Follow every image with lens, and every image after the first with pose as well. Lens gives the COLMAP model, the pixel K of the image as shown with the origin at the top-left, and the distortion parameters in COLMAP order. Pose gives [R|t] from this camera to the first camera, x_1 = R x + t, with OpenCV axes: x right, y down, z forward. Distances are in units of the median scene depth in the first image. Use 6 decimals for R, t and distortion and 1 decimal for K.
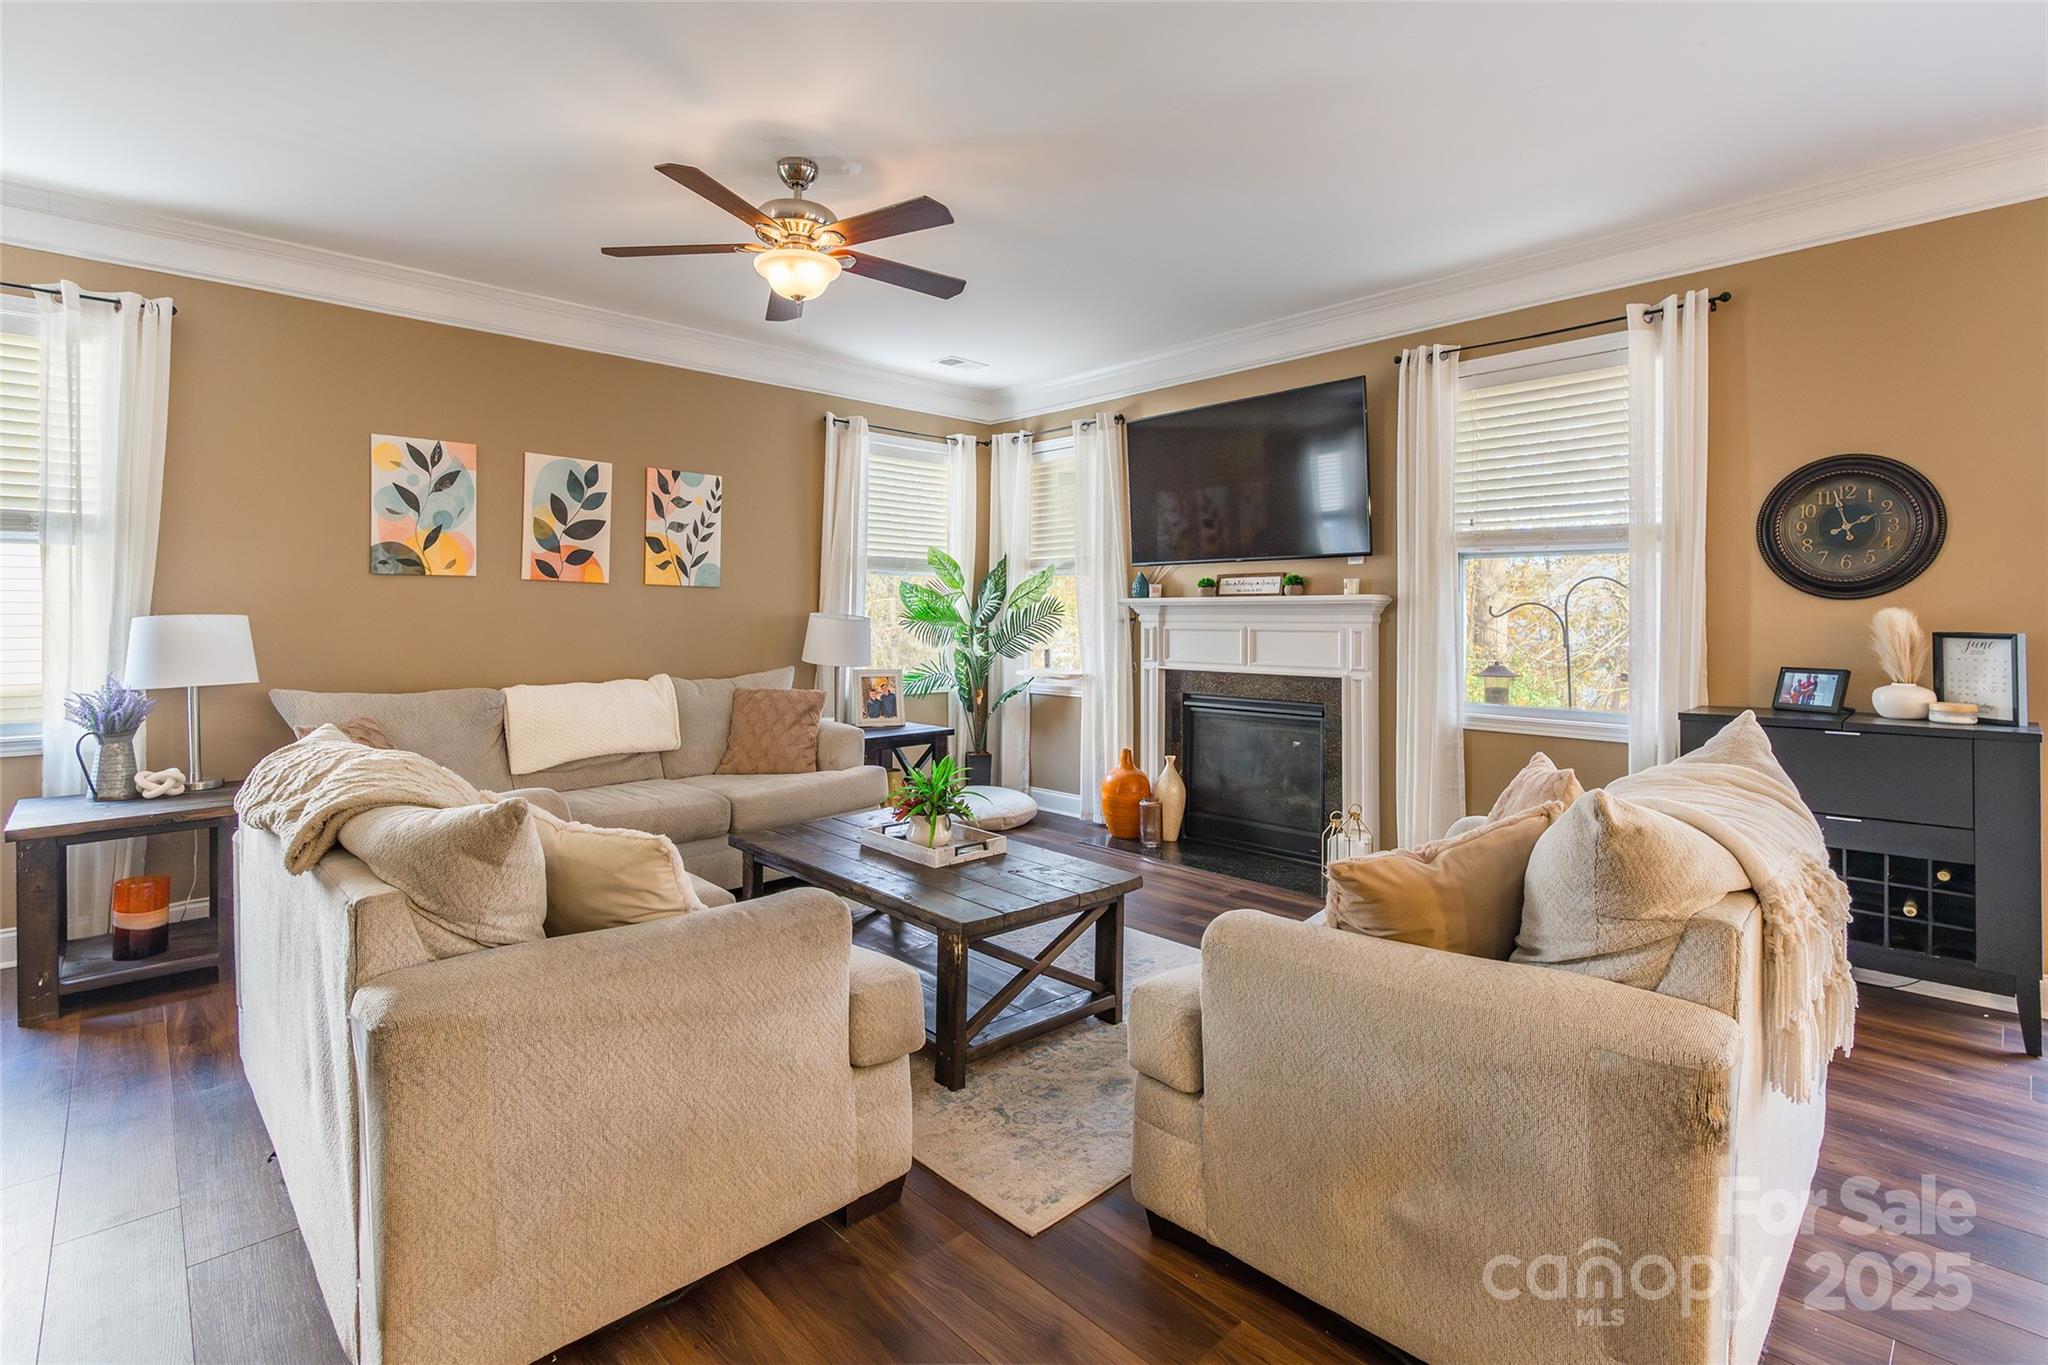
lens RADIAL K [[942.1, 0, 1047.6], [0, 942.1, 574.5], [0, 0, 1]] dist [-0.016999, -0.002749]
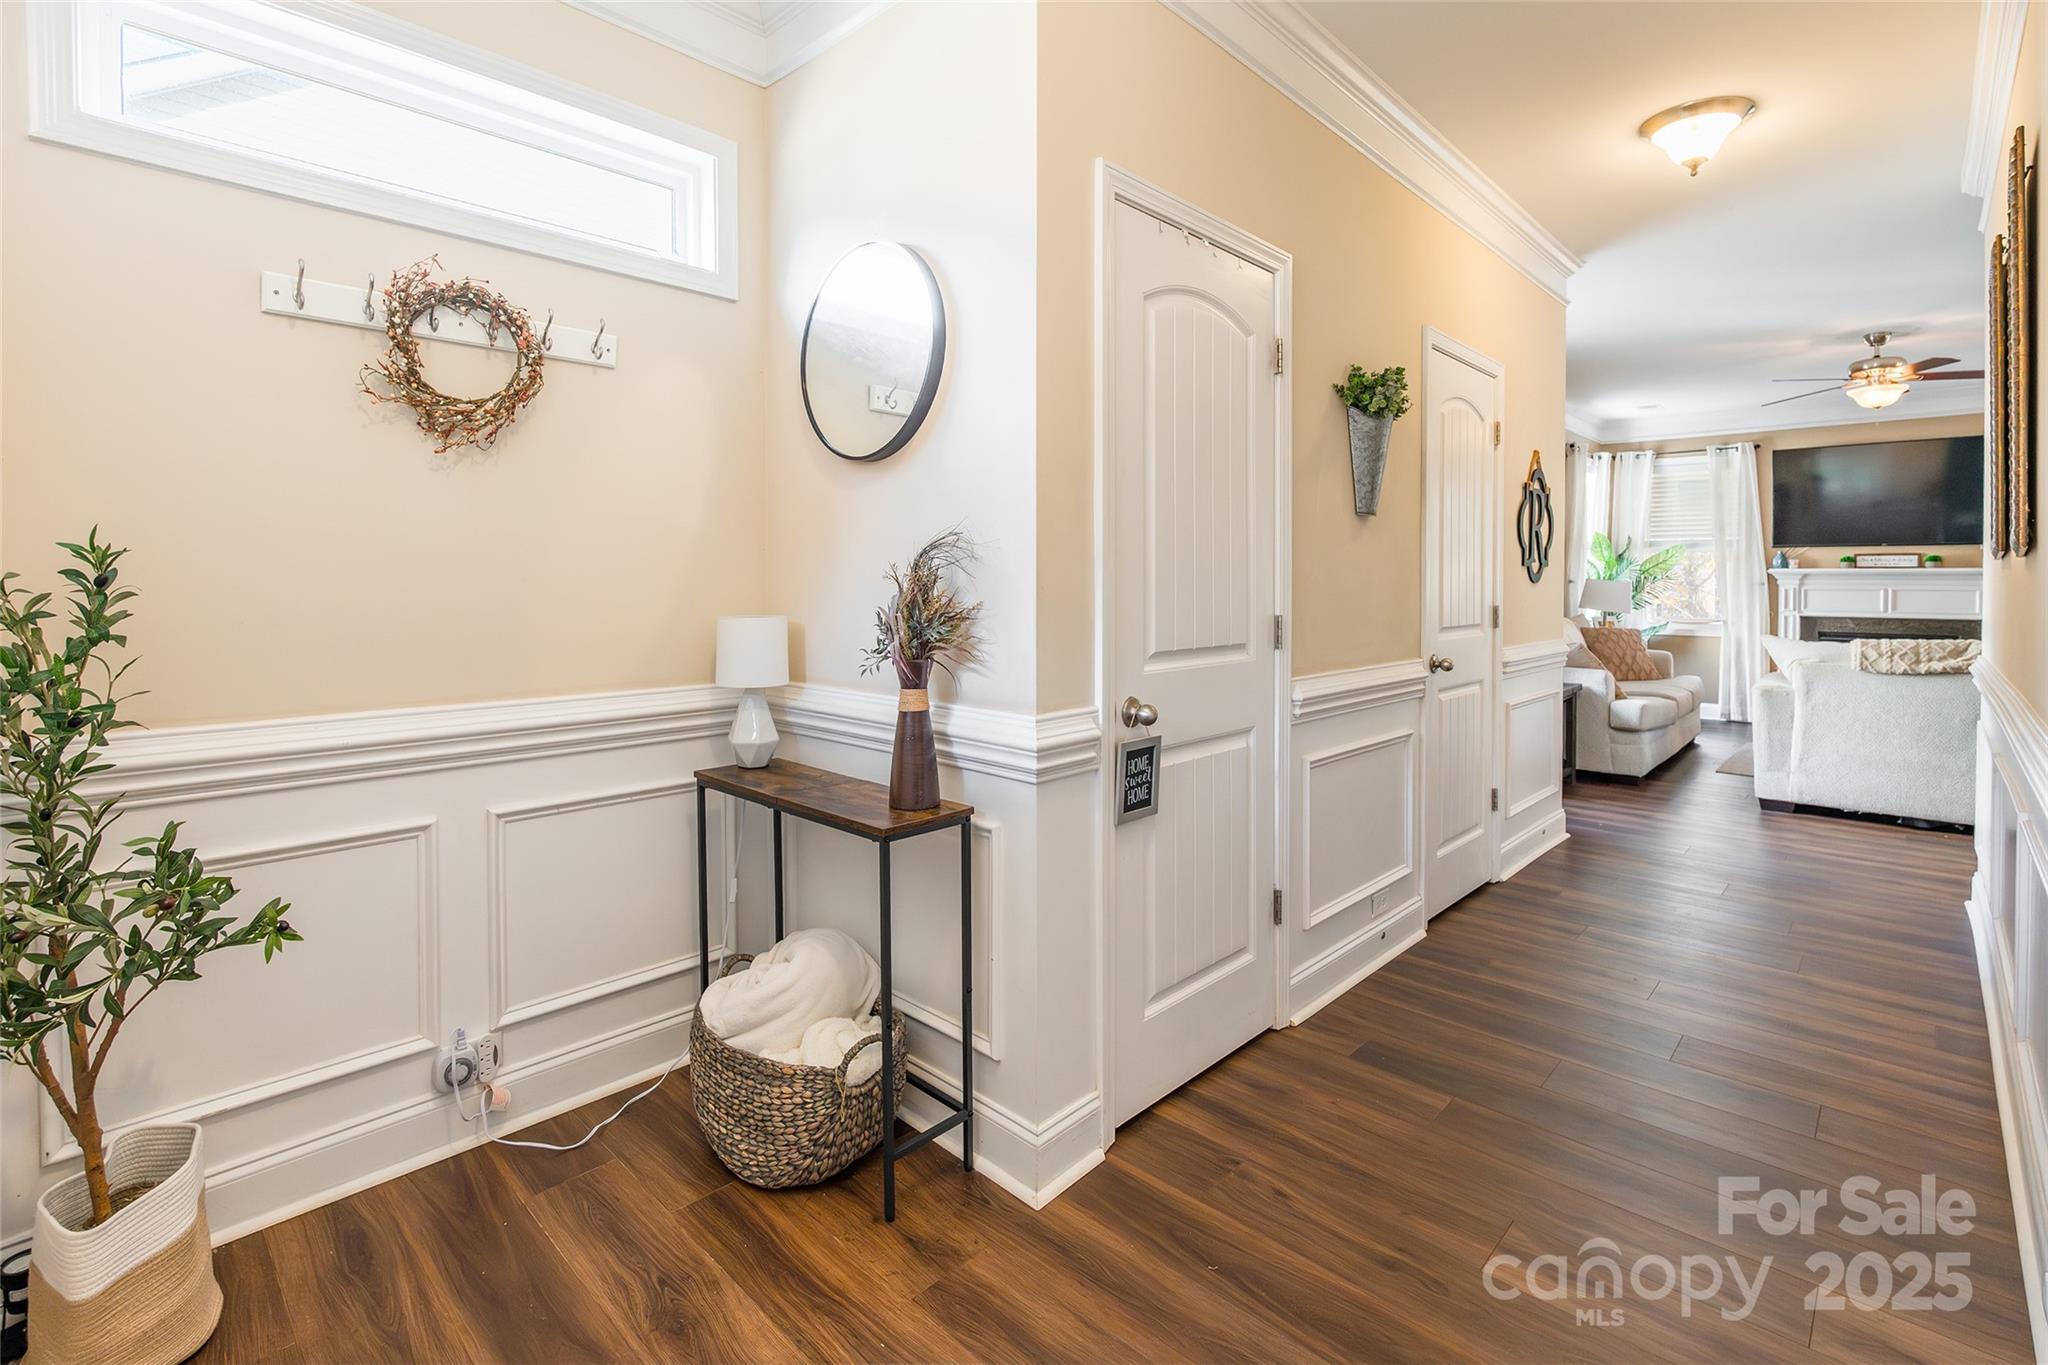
lens RADIAL K [[942.1, 0, 983.9], [0, 942.1, 589.4], [0, 0, 1]] dist [-0.016999, -0.002749]
pose [[0.999858, 0.003568, 0.016465, -1.379683], [-0.004490, 0.998405, 0.056277, -0.022634], [-0.016238, -0.056343, 0.998279, -0.532410]]
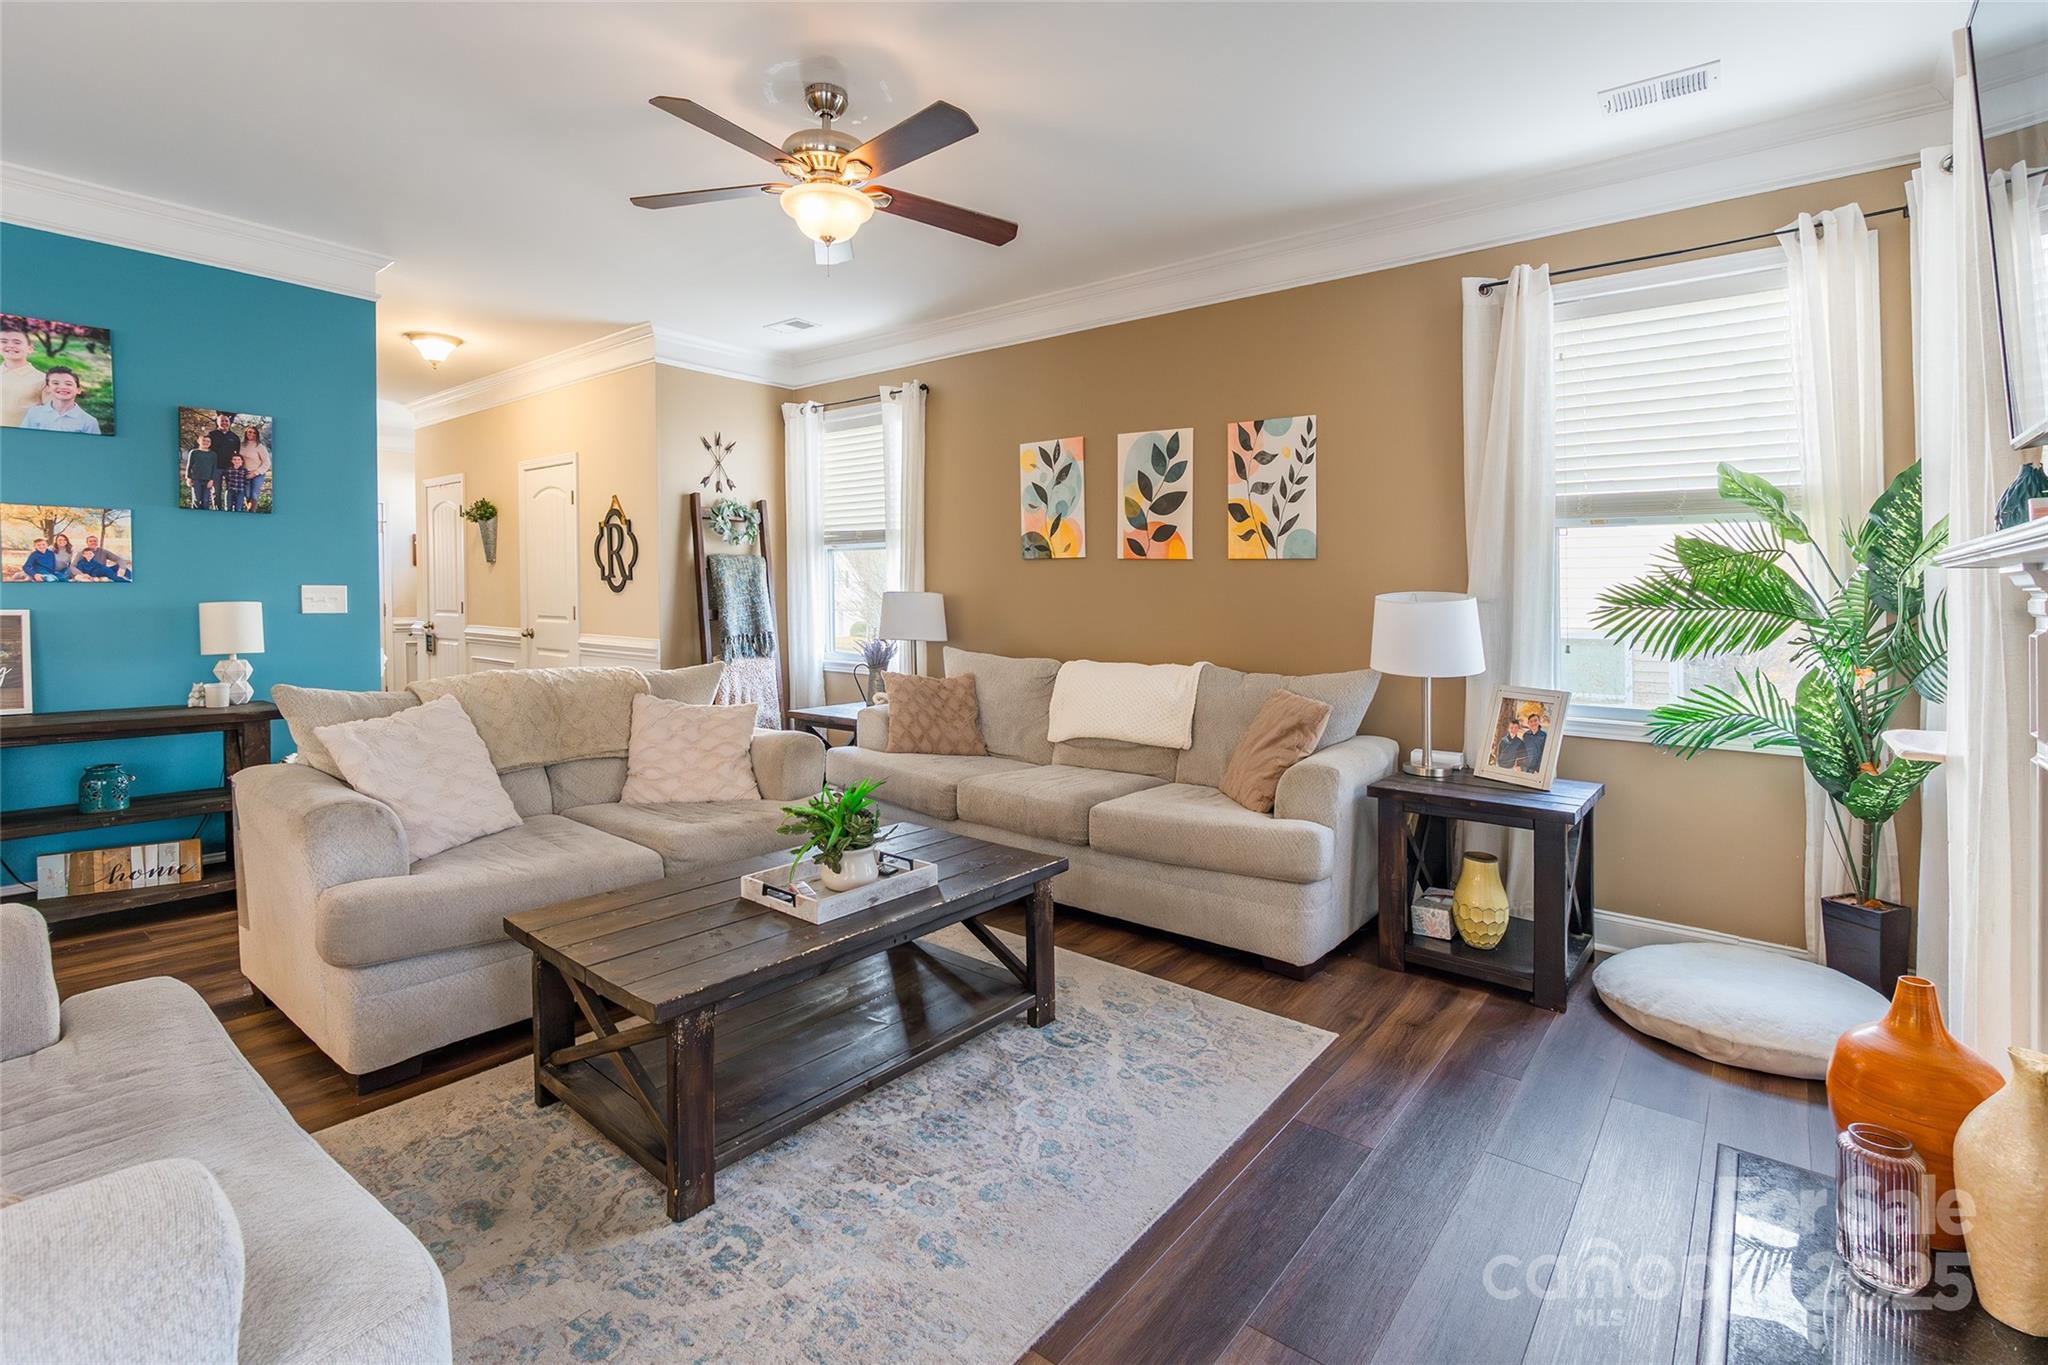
lens RADIAL K [[942.1, 0, 977.9], [0, 942.1, 626.6], [0, 0, 1]] dist [-0.016999, -0.002749]
pose [[0.102311, 0.035144, -0.994131, 0.432514], [0.033247, 0.998697, 0.038727, 0.032716], [0.994197, -0.037014, 0.101010, 0.697053]]
